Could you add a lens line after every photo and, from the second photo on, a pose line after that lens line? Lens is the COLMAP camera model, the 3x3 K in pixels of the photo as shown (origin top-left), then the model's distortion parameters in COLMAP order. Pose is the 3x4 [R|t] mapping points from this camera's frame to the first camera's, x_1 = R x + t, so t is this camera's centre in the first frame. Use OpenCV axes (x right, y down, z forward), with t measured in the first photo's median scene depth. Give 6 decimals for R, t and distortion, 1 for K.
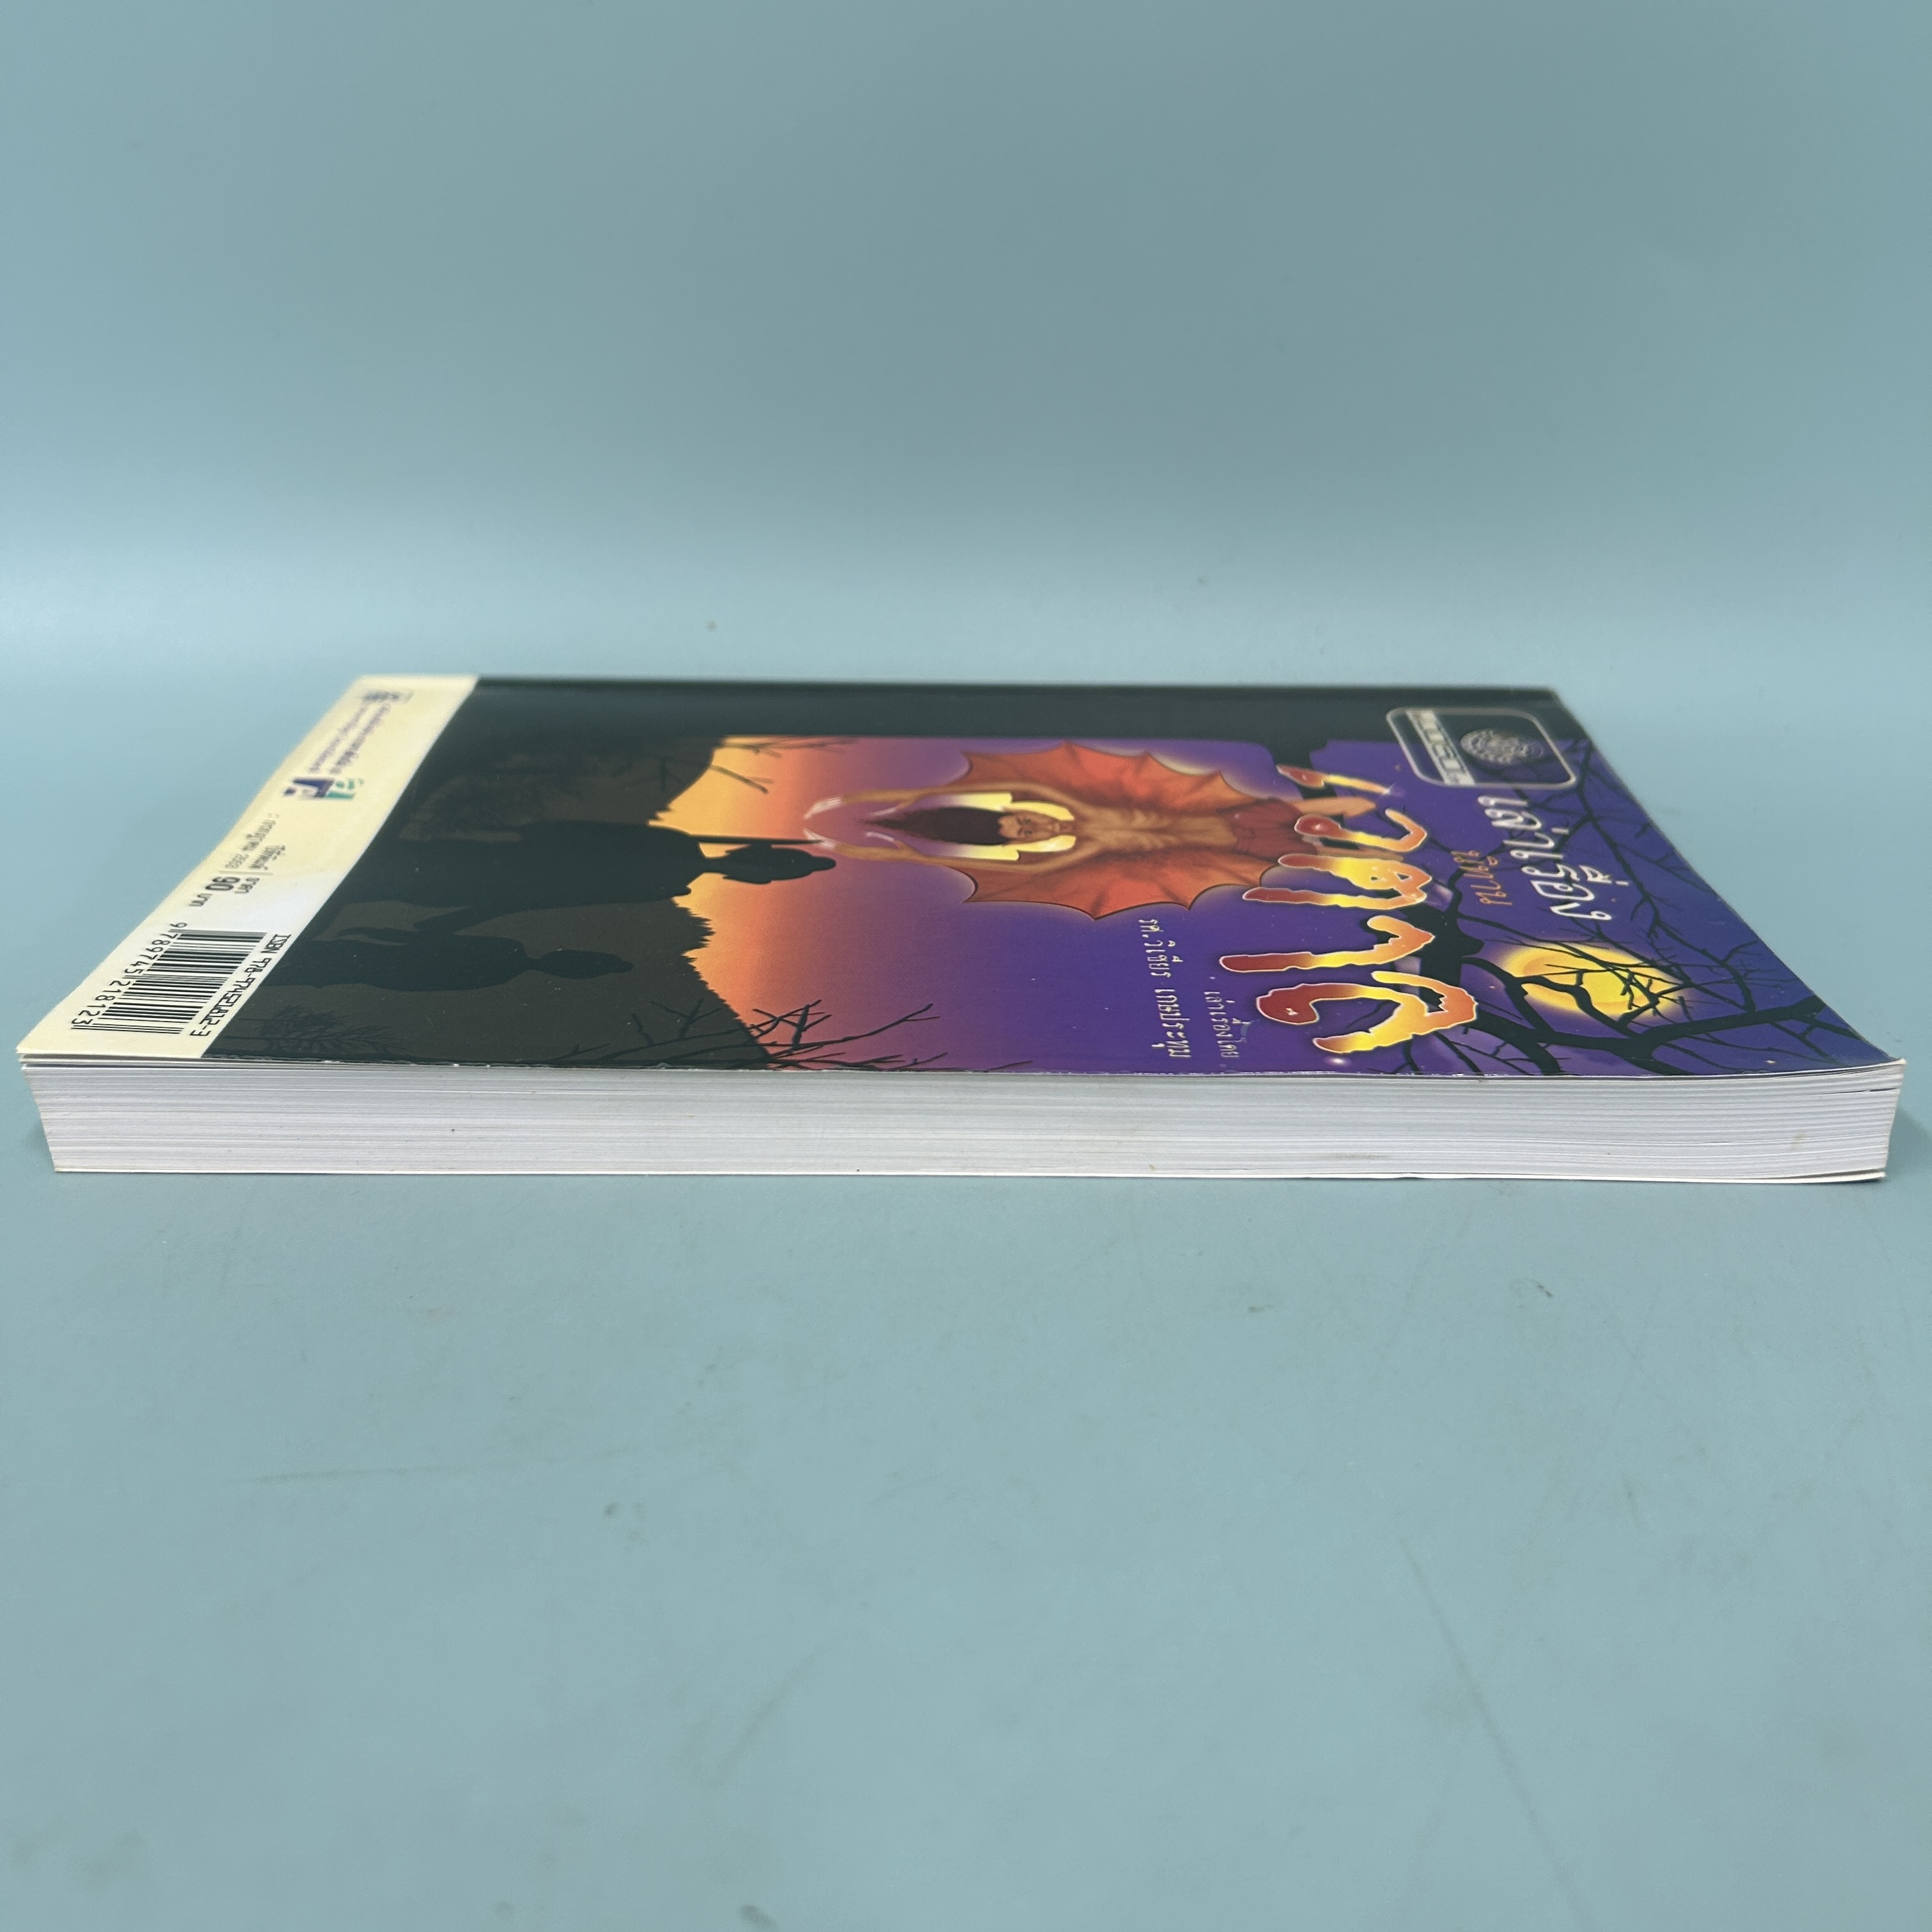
lens RADIAL K [[1963.9, 0, 966.0], [0, 1963.9, 966.0], [0, 0, 1]] dist [0.050565, -0.178836]
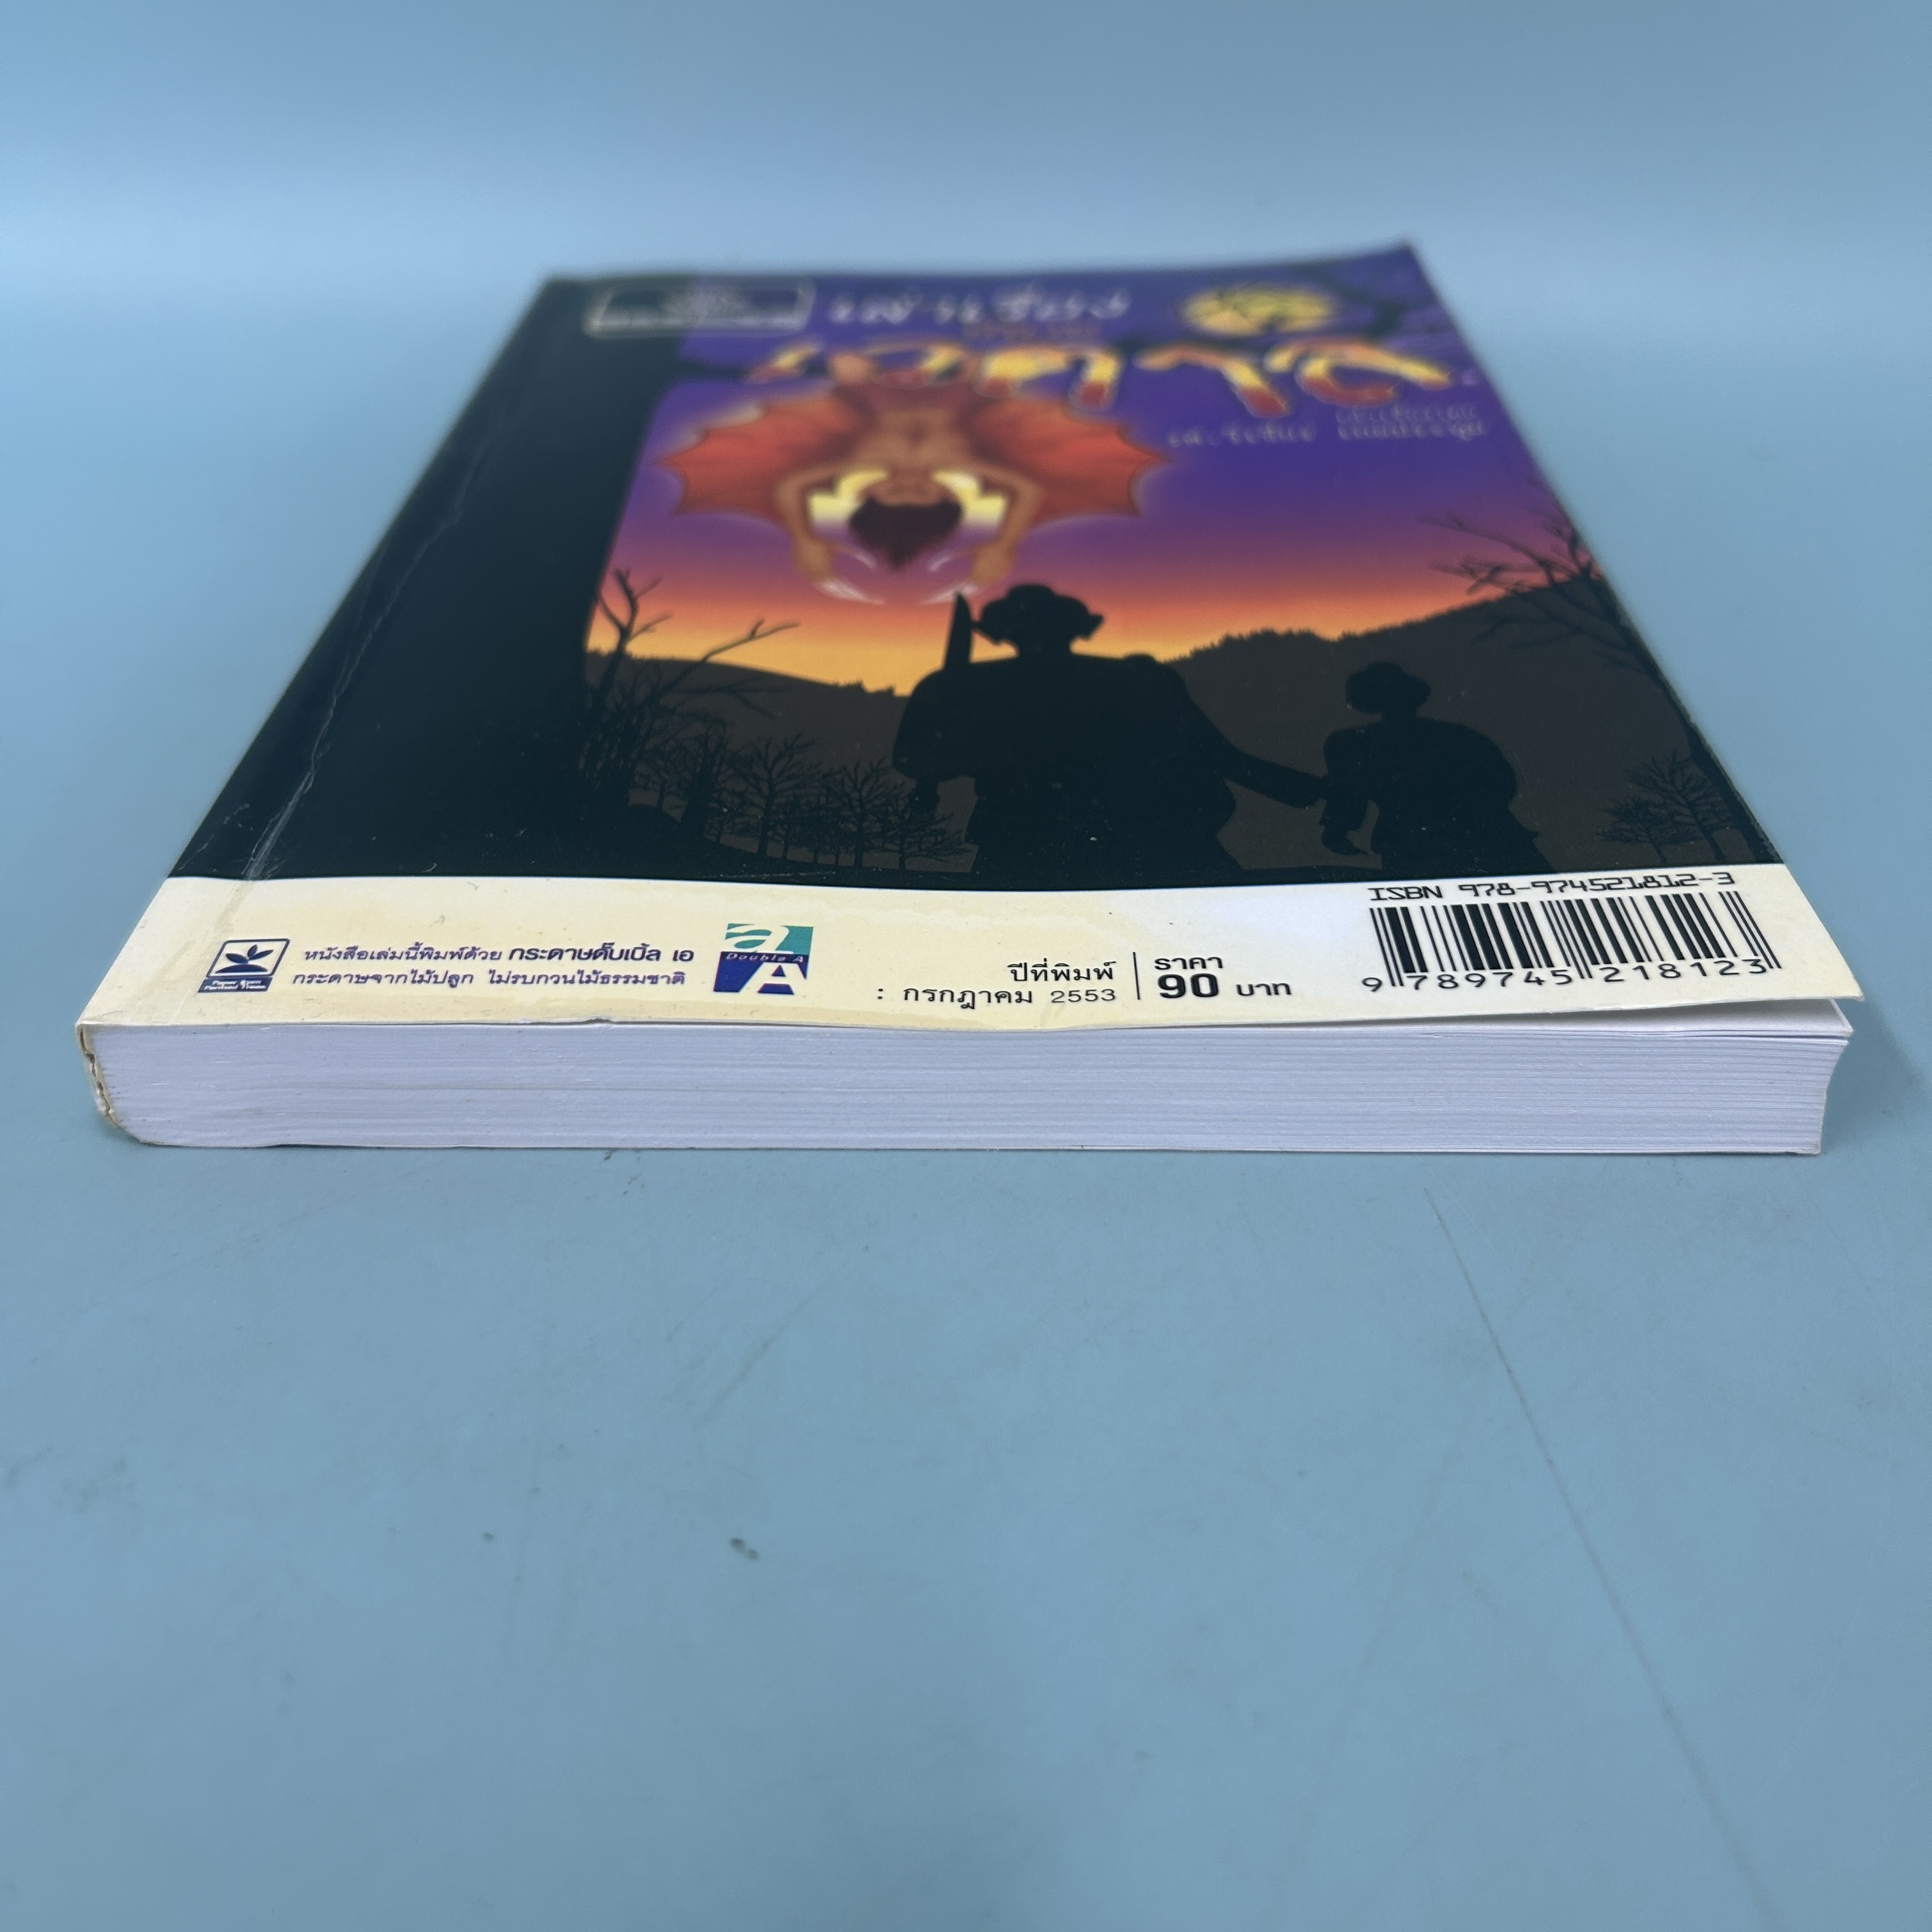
lens RADIAL K [[2005.9, 0, 966.0], [0, 2005.9, 966.0], [0, 0, 1]] dist [0.268731, -1.060672]
pose [[0.020539, -0.589843, 0.807257, -0.832774], [0.432652, 0.733153, 0.524689, -0.385103], [-0.901327, 0.338484, 0.270255, 0.831316]]
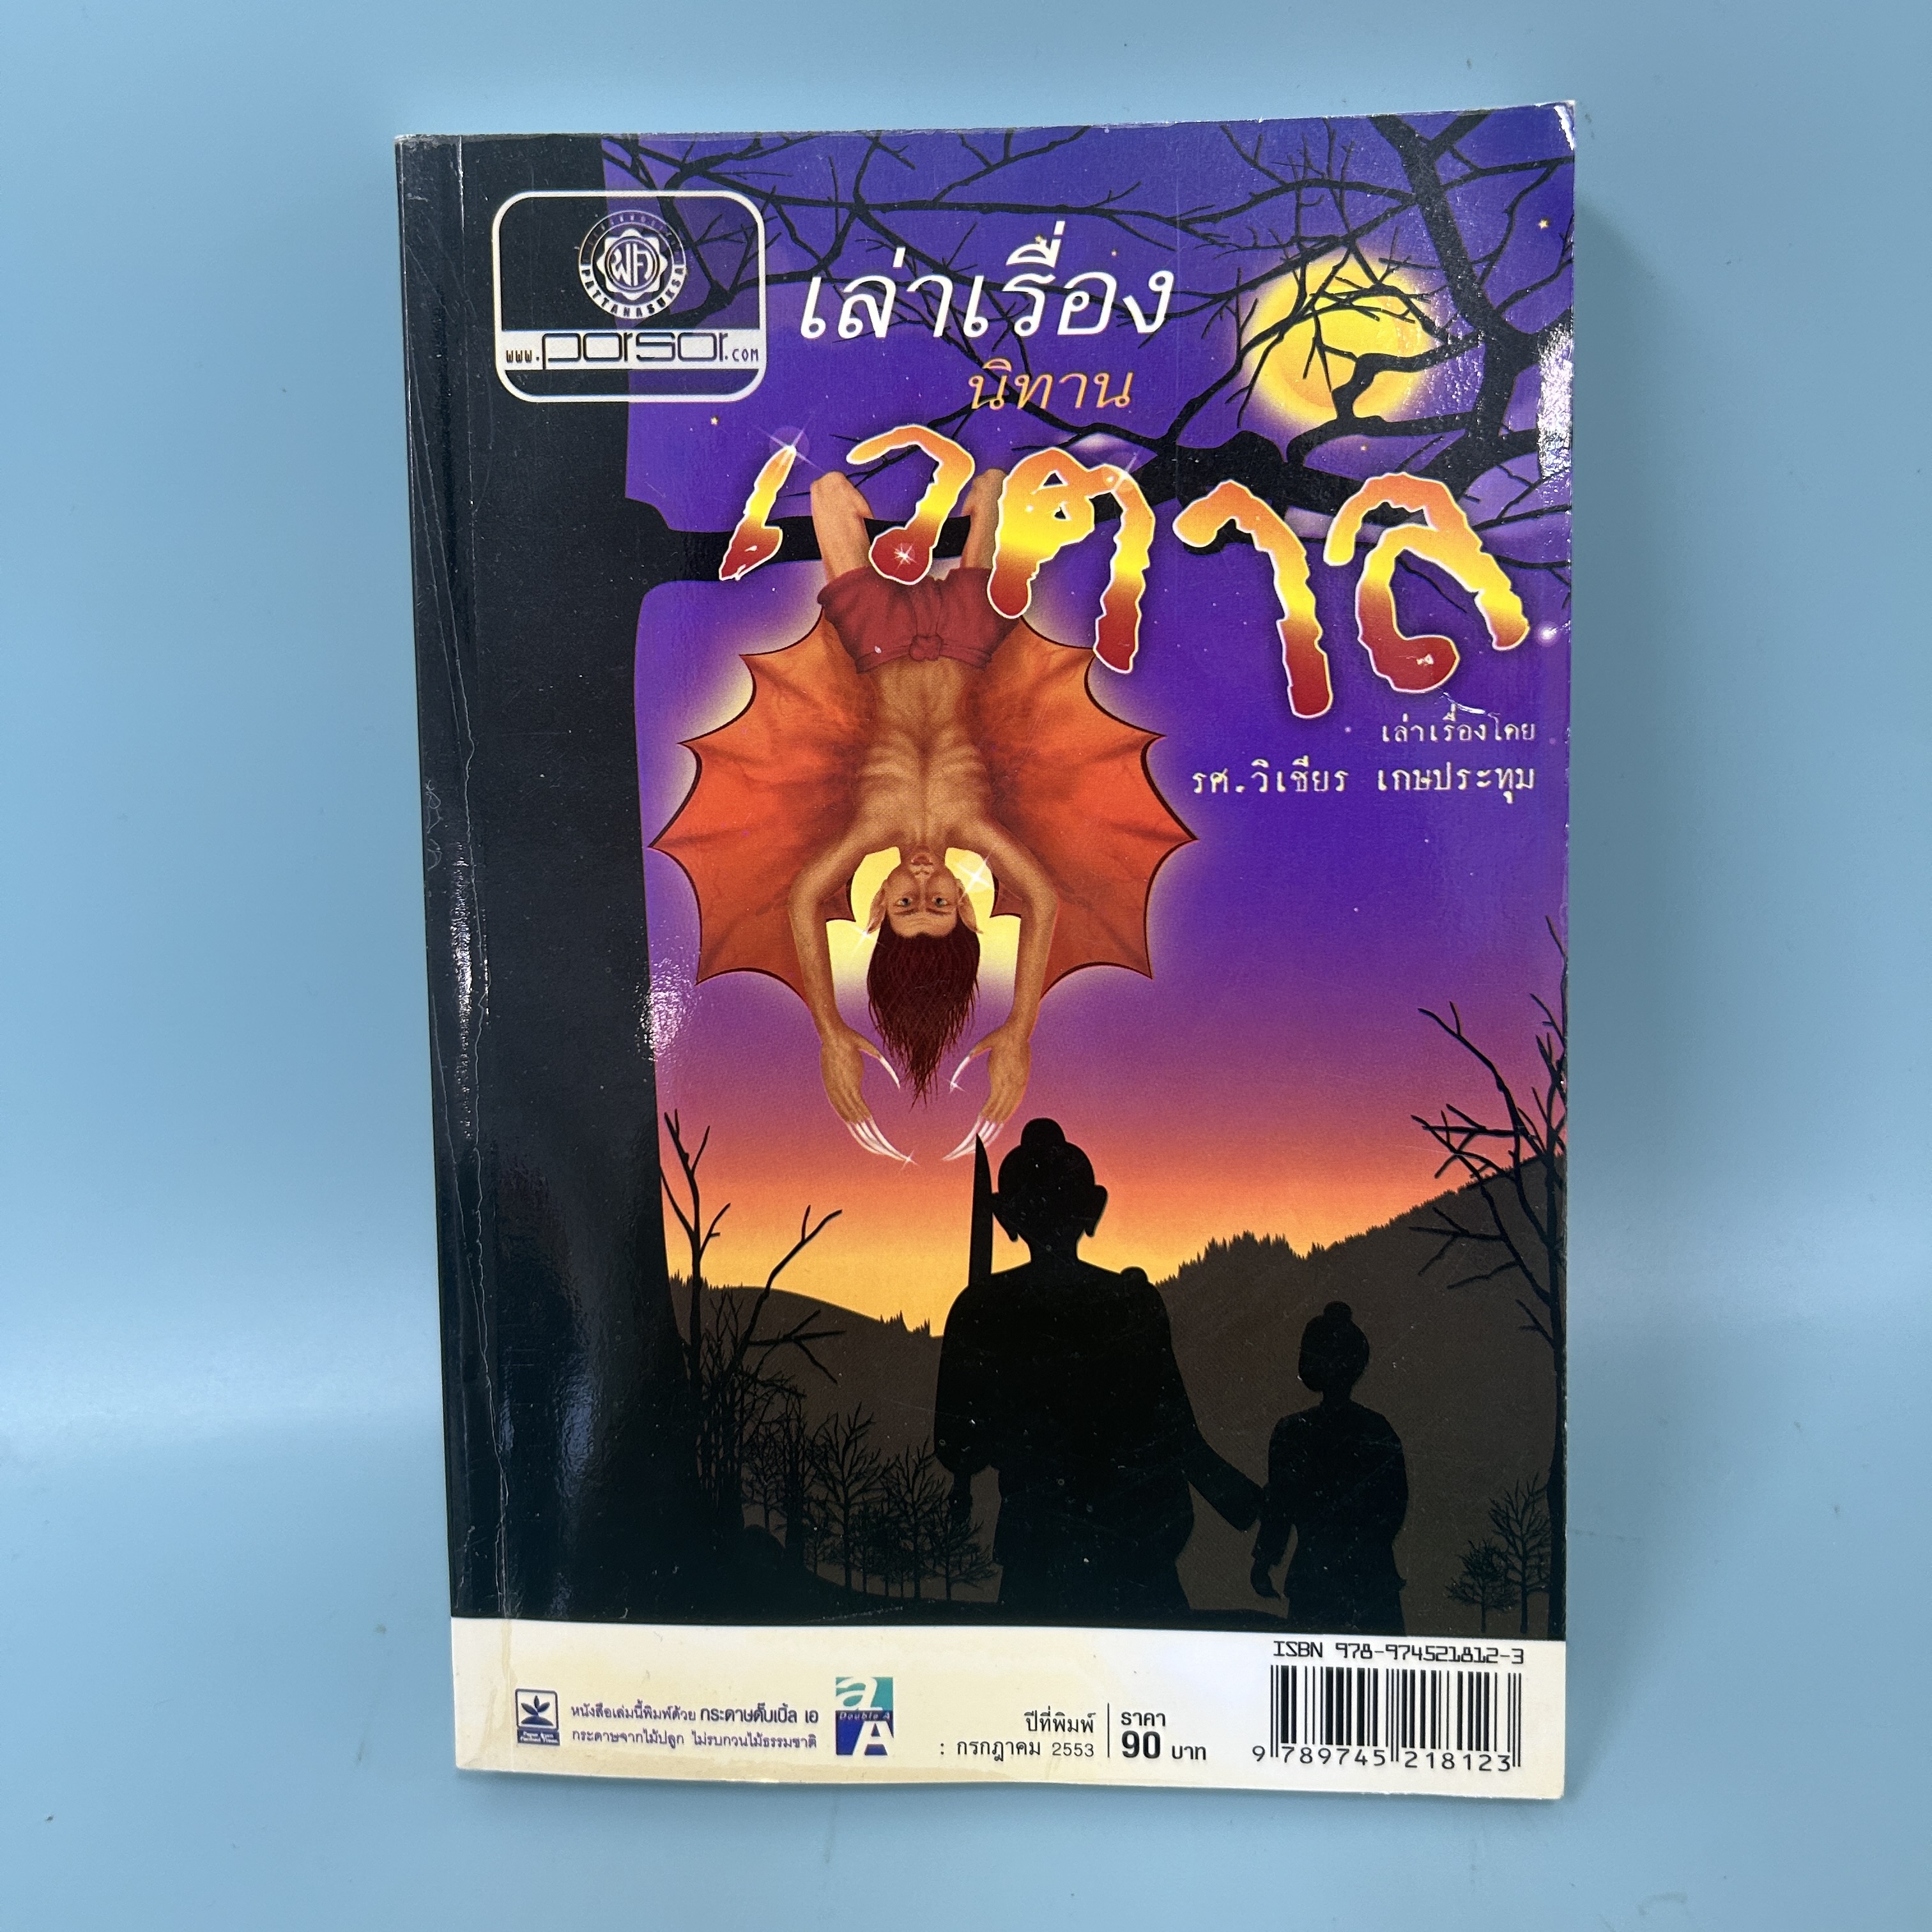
lens RADIAL K [[1963.9, 0, 966.0], [0, 1963.9, 966.0], [0, 0, 1]] dist [0.050565, -0.178836]
pose [[-0.001635, -0.995545, -0.094275, 0.087000], [0.482690, -0.083351, 0.871816, -0.833790], [-0.875790, -0.044080, 0.480676, 0.587781]]
